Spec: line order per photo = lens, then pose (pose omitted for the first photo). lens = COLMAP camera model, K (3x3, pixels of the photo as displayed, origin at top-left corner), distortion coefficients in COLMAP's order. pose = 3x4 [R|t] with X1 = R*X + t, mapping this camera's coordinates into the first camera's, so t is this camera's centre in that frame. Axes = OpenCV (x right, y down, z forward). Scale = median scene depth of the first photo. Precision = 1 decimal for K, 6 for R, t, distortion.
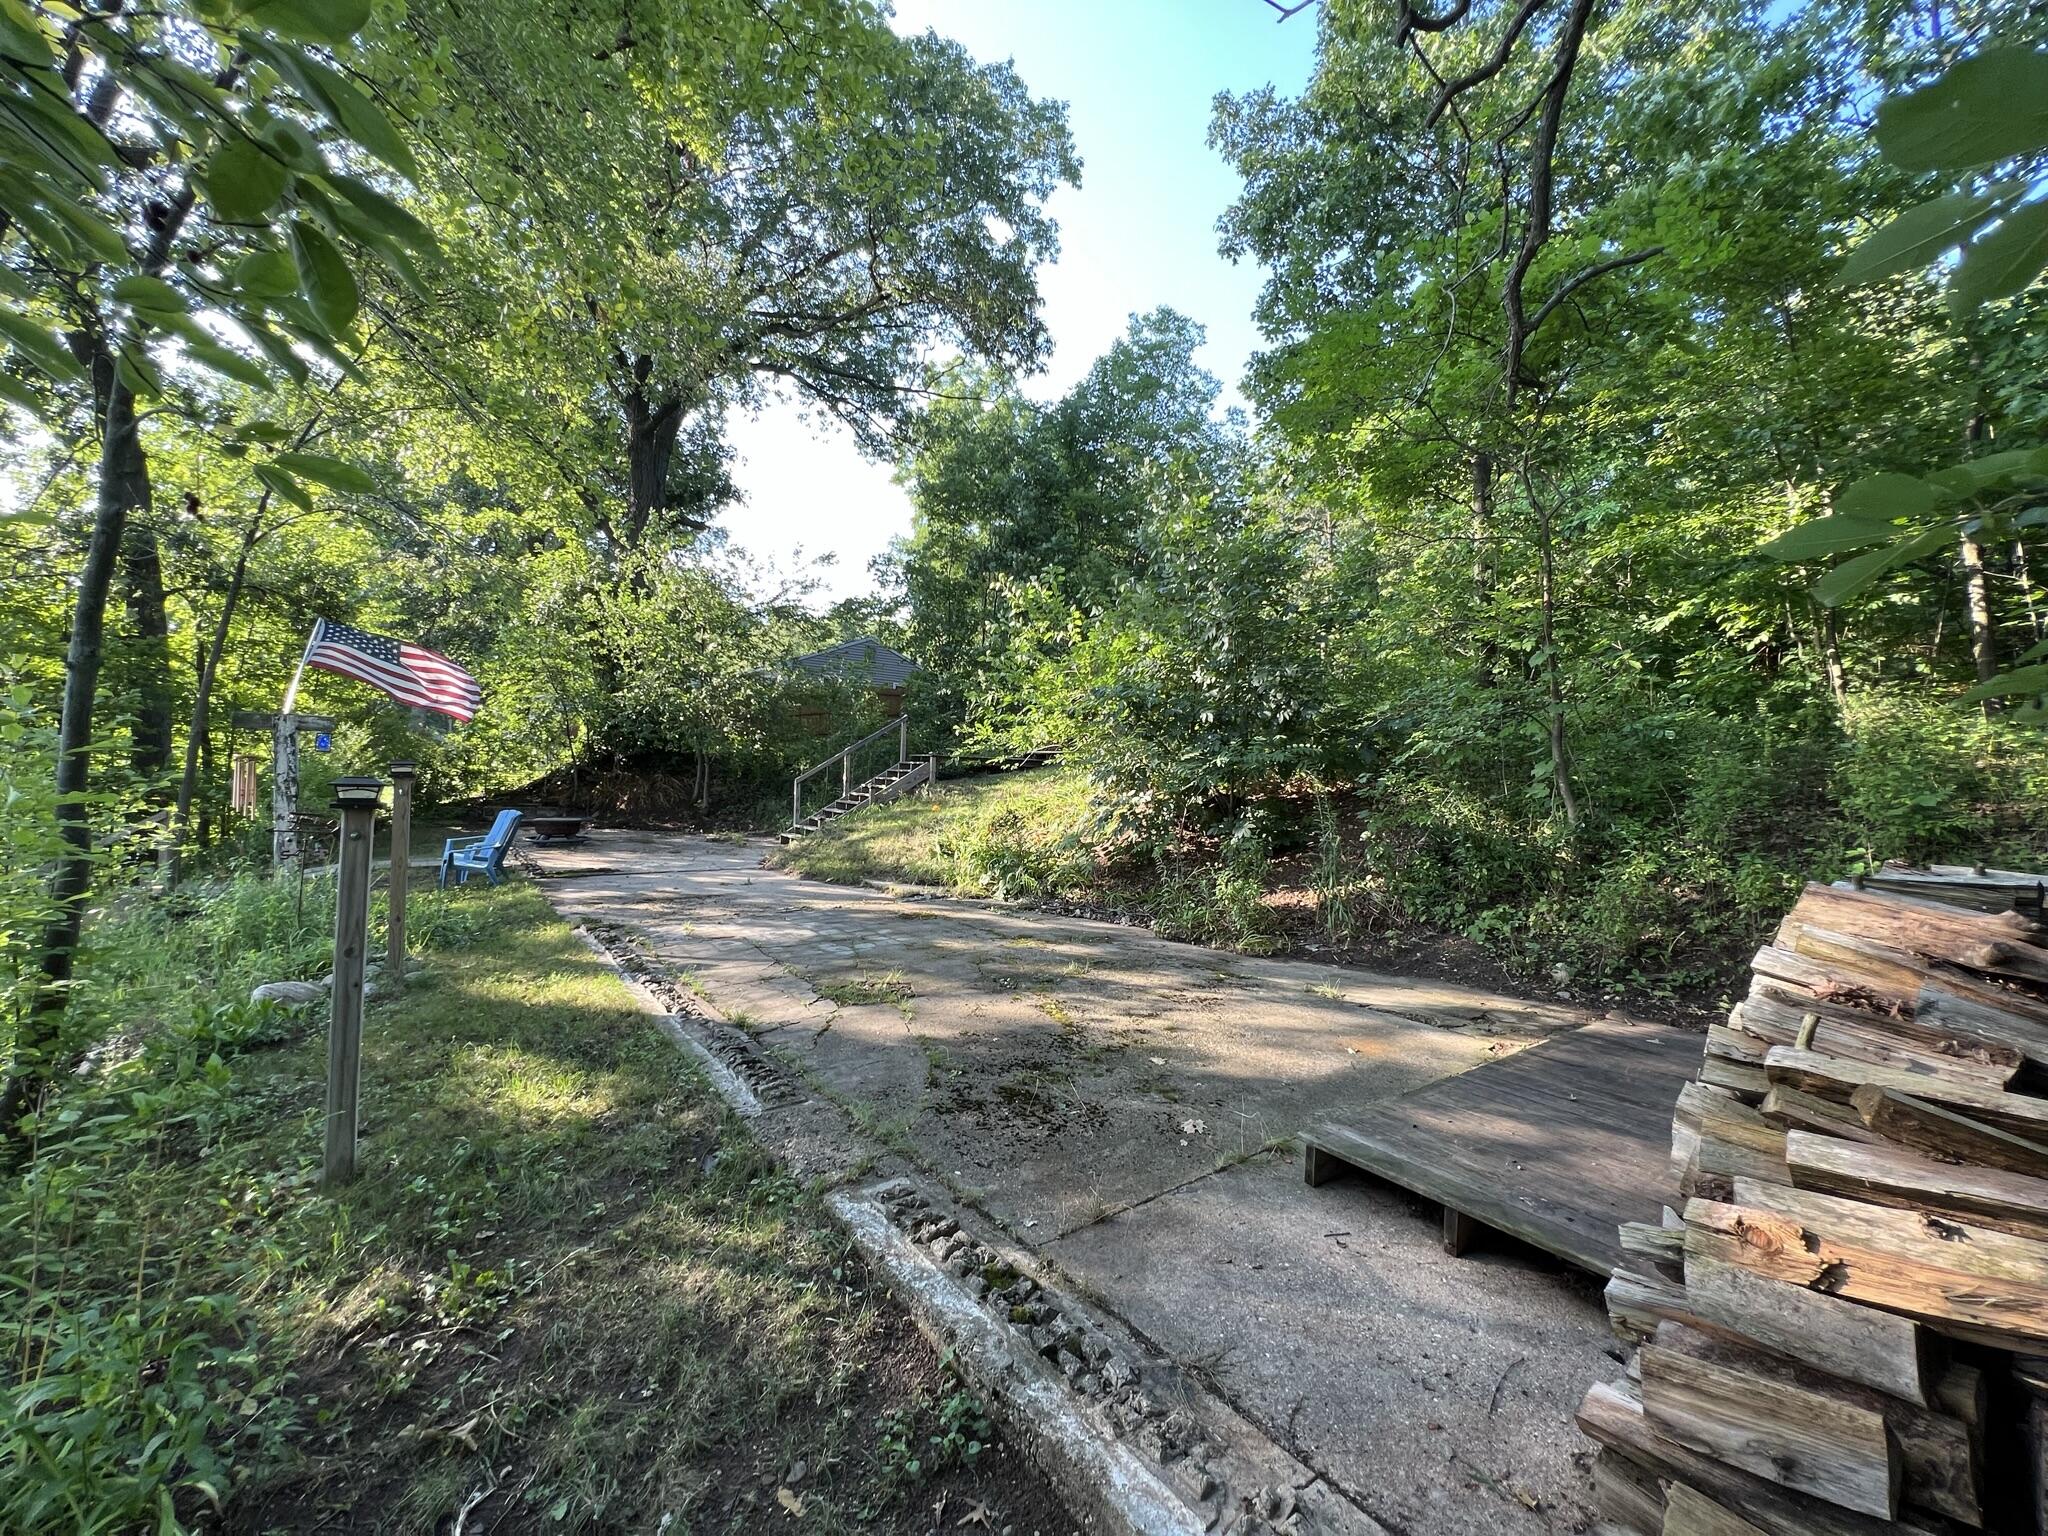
lens RADIAL K [[825.7, 0, 1018.6], [0, 825.7, 768.2], [0, 0, 1]] dist [0.000855, 0.001754]
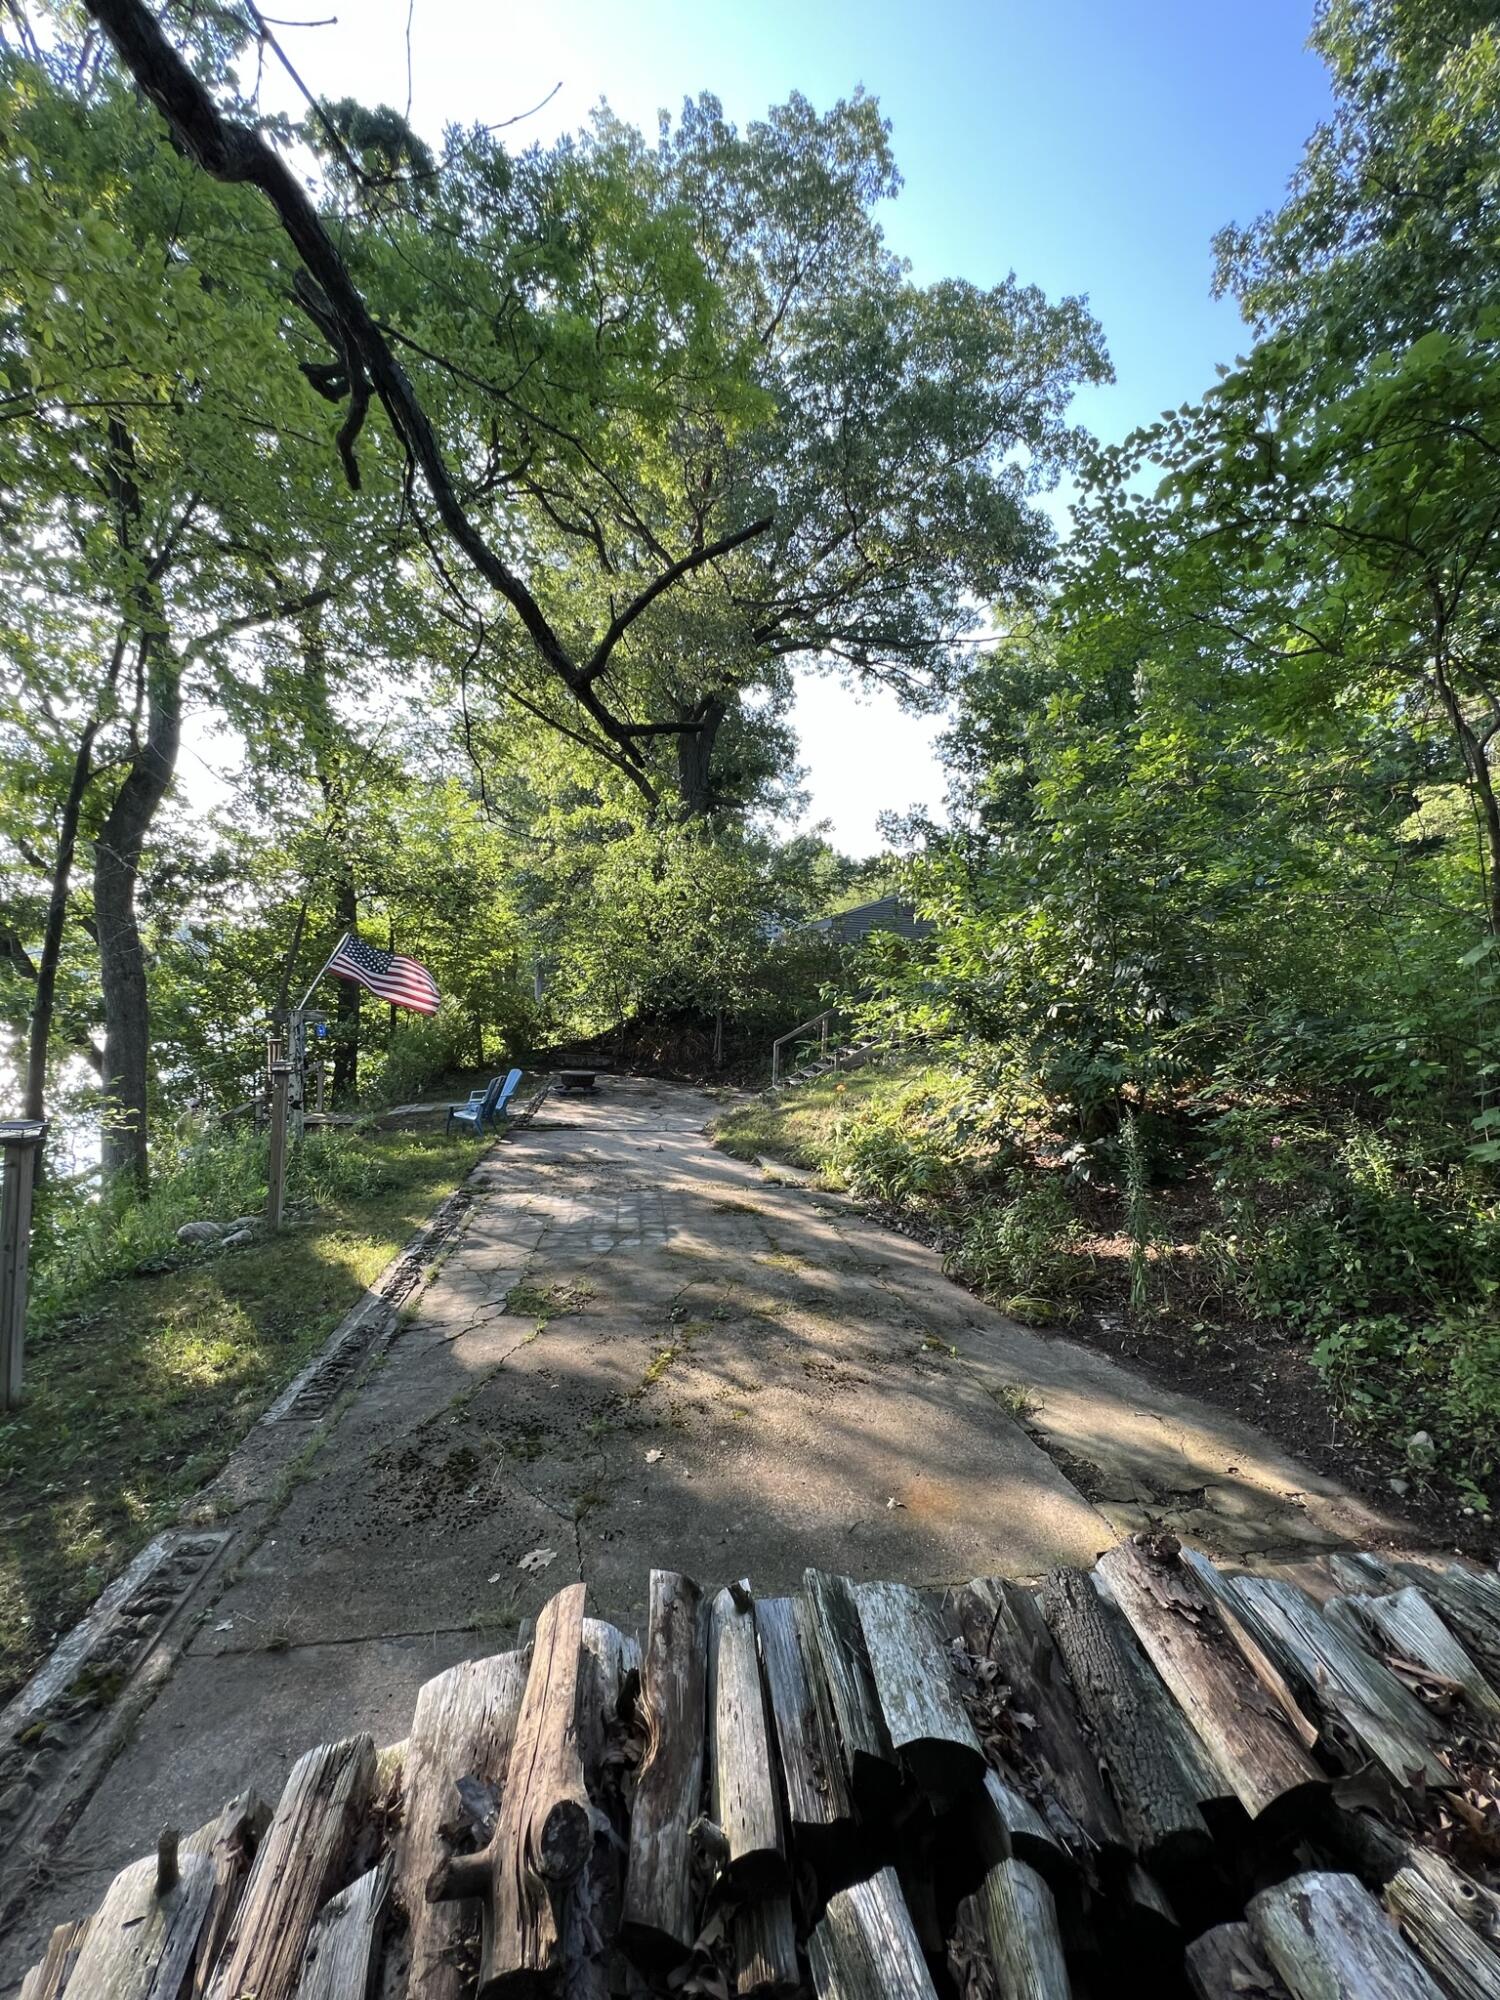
lens RADIAL K [[806.4, 0, 747.3], [0, 806.4, 995.2], [0, 0, 1]] dist [0.000855, 0.001754]
pose [[0.889546, 0.000665, -0.456846, 0.125656], [-0.006193, 0.999925, -0.010602, -0.025828], [0.456804, 0.012260, 0.889483, 0.049731]]
